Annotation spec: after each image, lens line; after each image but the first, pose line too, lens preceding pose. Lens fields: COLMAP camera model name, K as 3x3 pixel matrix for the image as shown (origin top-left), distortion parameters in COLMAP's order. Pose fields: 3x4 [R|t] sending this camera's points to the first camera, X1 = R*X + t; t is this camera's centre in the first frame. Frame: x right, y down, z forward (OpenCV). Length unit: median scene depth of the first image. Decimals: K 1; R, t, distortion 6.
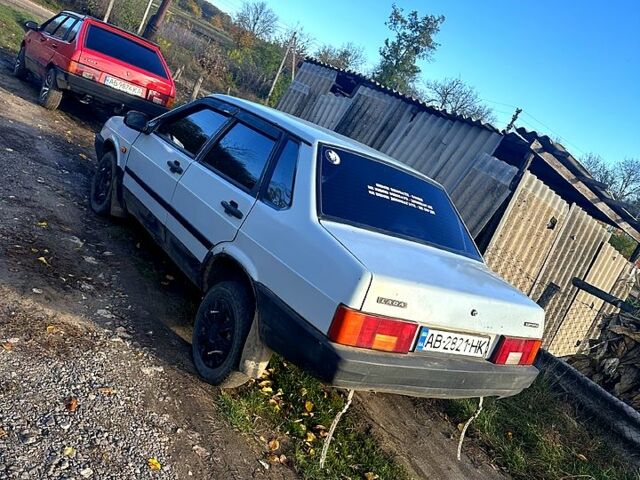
lens RADIAL K [[735.3, 0, 320.0], [0, 735.3, 240.0], [0, 0, 1]] dist [0.007500, 0.001226]
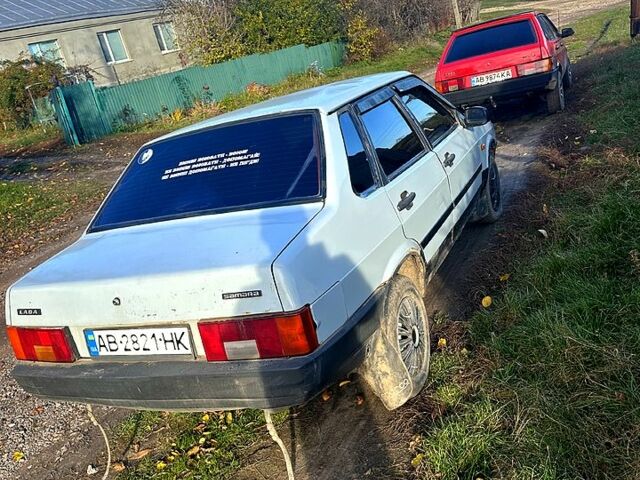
lens RADIAL K [[735.3, 0, 320.0], [0, 735.3, 240.0], [0, 0, 1]] dist [0.007500, 0.001226]
pose [[0.251714, -0.224734, -0.941347, 0.976700], [0.200449, 0.963681, -0.176466, 0.210072], [0.946816, -0.144273, 0.287620, 0.961439]]
